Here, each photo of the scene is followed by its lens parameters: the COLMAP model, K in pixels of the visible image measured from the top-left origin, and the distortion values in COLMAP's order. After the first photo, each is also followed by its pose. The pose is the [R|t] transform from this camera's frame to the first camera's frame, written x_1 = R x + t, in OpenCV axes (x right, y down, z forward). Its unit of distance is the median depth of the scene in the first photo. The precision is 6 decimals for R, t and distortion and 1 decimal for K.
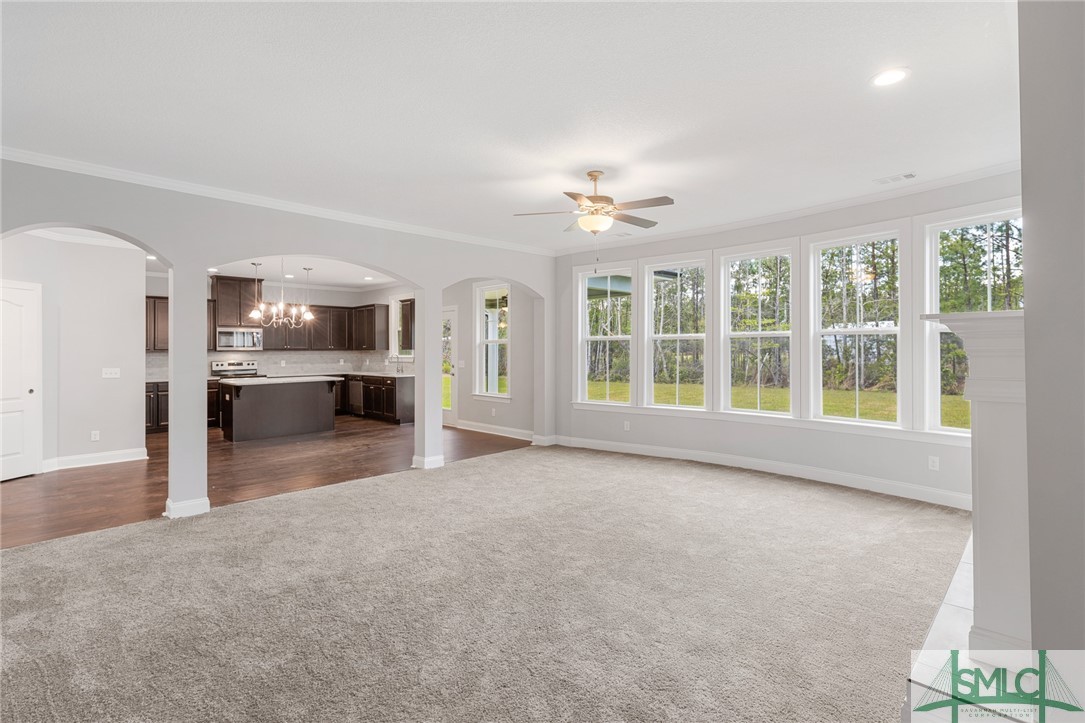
lens RADIAL K [[499.5, 0, 538.5], [0, 499.5, 351.6], [0, 0, 1]] dist [-0.002290, -0.000072]
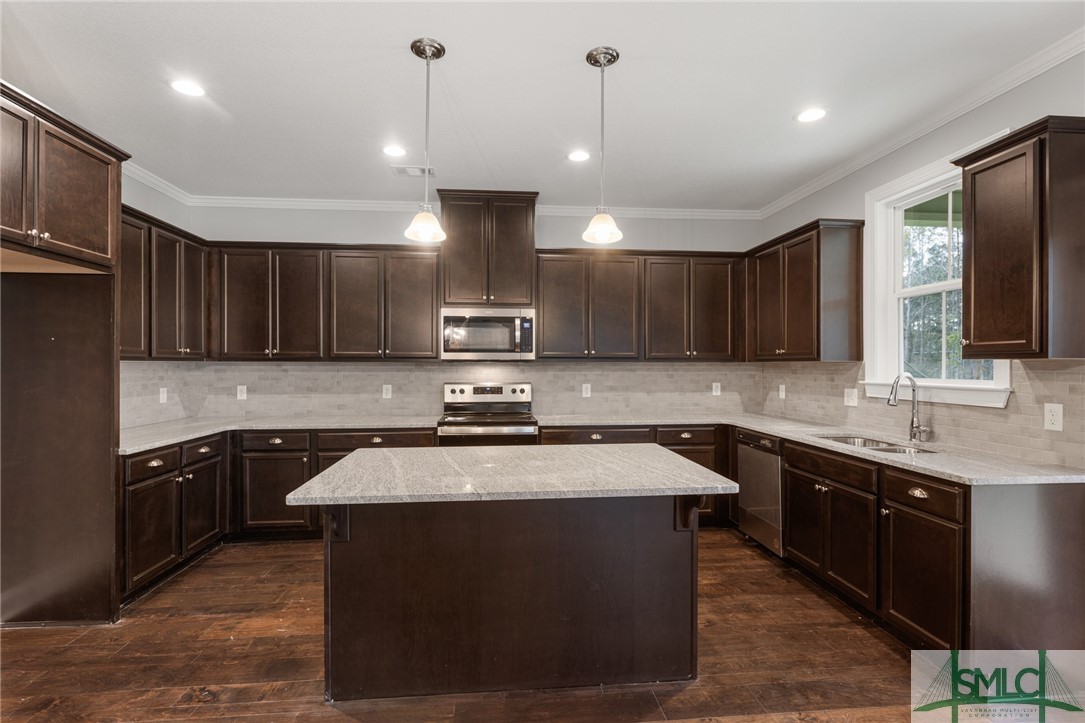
lens RADIAL K [[518.0, 0, 540.0], [0, 518.0, 360.0], [0, 0, 1]] dist [-0.001144, -0.000039]
pose [[0.770515, 0.002943, -0.637416, -0.252096], [-0.008281, 0.999951, -0.005393, -0.000273], [0.637369, 0.009434, 0.770501, 0.622532]]
